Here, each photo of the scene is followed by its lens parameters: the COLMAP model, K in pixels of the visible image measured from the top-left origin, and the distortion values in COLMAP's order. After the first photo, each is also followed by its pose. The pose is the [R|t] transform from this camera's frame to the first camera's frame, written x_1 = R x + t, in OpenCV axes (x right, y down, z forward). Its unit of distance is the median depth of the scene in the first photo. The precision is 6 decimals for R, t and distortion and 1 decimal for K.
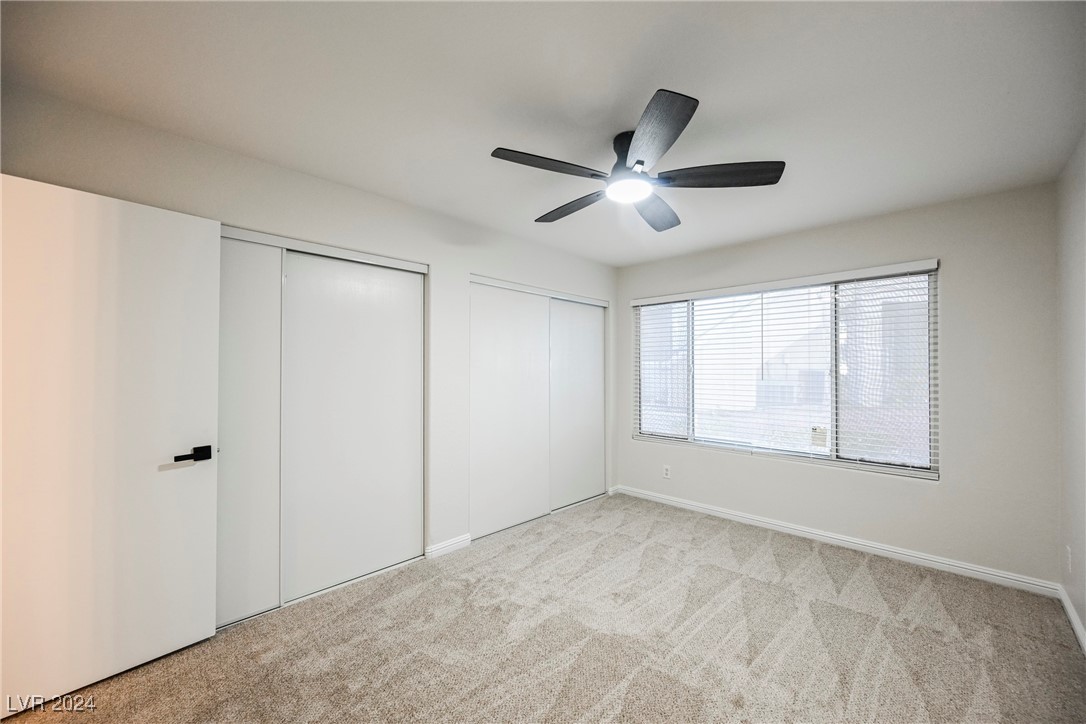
lens RADIAL K [[423.8, 0, 546.4], [0, 423.8, 363.9], [0, 0, 1]] dist [-0.000890, 0.000186]
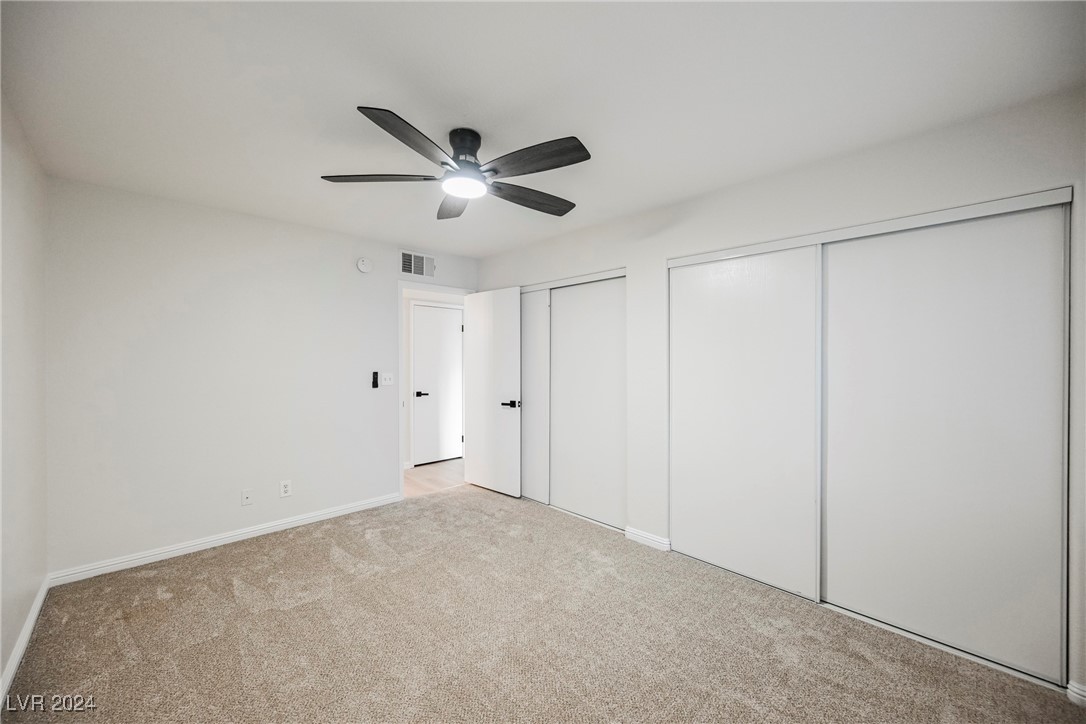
lens RADIAL K [[423.8, 0, 546.4], [0, 423.8, 363.9], [0, 0, 1]] dist [-0.000890, 0.000186]
pose [[-0.033587, 0.008096, -0.999403, 0.728522], [0.011182, 0.999908, 0.007725, 0.003625], [0.999373, -0.010916, -0.033674, 0.745674]]
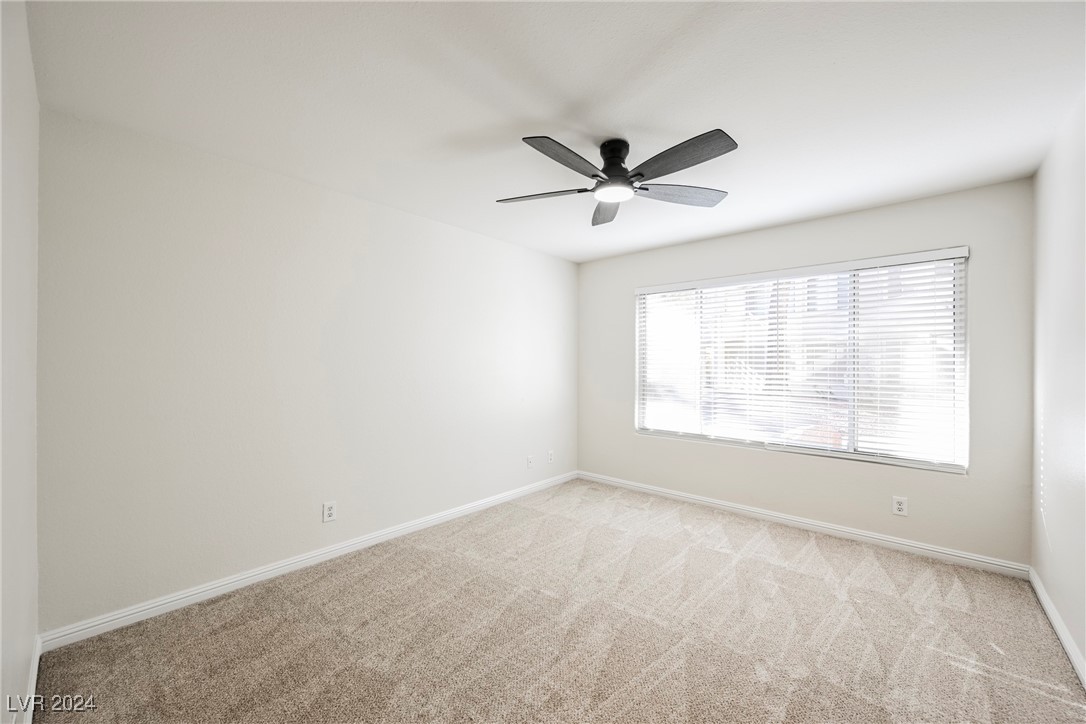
lens RADIAL K [[421.9, 0, 543.5], [0, 421.9, 362.2], [0, 0, 1]] dist [-0.002399, 0.000410]
pose [[0.999120, -0.002542, 0.041875, -0.070133], [0.001801, 0.999841, 0.017731, 0.000824], [-0.041913, -0.017640, 0.998966, 0.070810]]
